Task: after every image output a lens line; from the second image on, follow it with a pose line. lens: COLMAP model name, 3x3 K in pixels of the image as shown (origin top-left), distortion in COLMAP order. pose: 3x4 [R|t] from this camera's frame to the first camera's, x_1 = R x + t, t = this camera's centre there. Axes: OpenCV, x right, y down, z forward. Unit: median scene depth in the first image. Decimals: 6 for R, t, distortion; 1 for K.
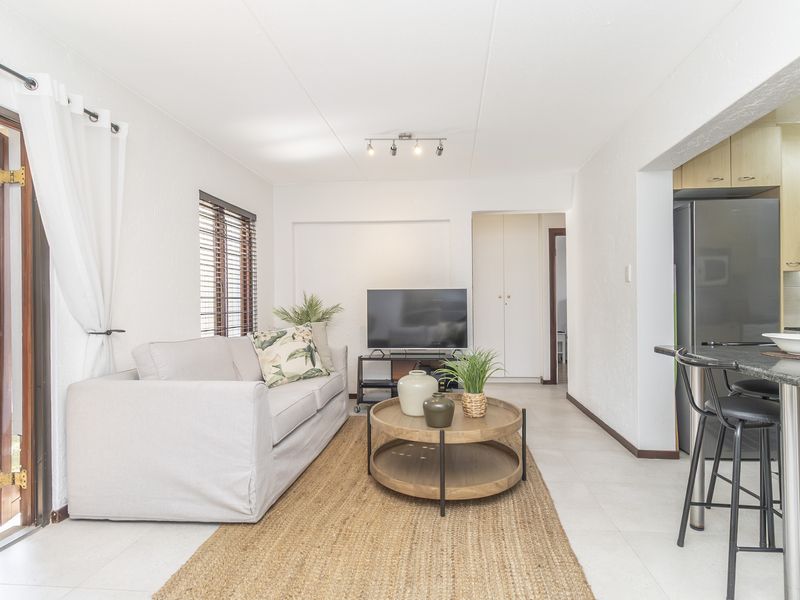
lens RADIAL K [[430.2, 0, 420.3], [0, 430.2, 306.3], [0, 0, 1]] dist [0.006745, 0.002341]
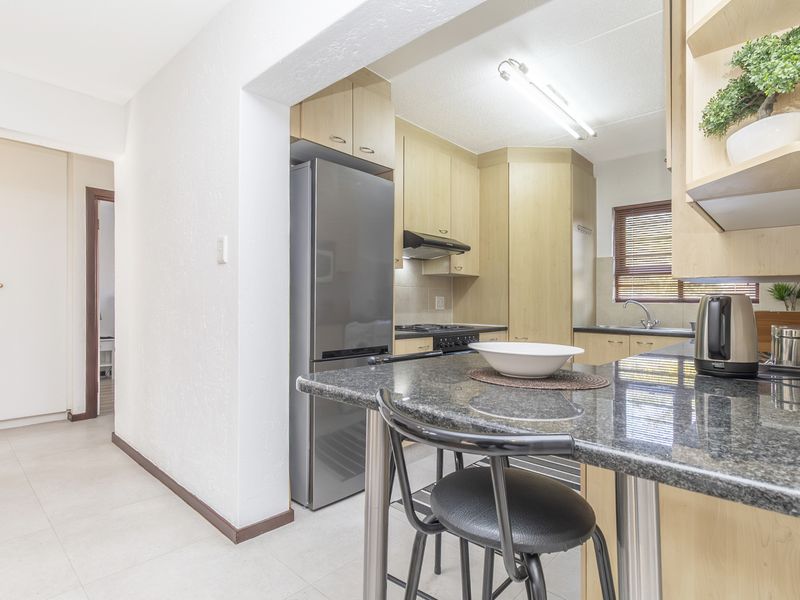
lens RADIAL K [[430.2, 0, 407.0], [0, 430.2, 304.0], [0, 0, 1]] dist [0.006745, 0.002341]
pose [[0.606308, 0.011026, 0.795154, 0.083140], [-0.009478, 0.999933, -0.006639, 0.002112], [-0.795173, -0.003511, 0.606372, 0.235231]]
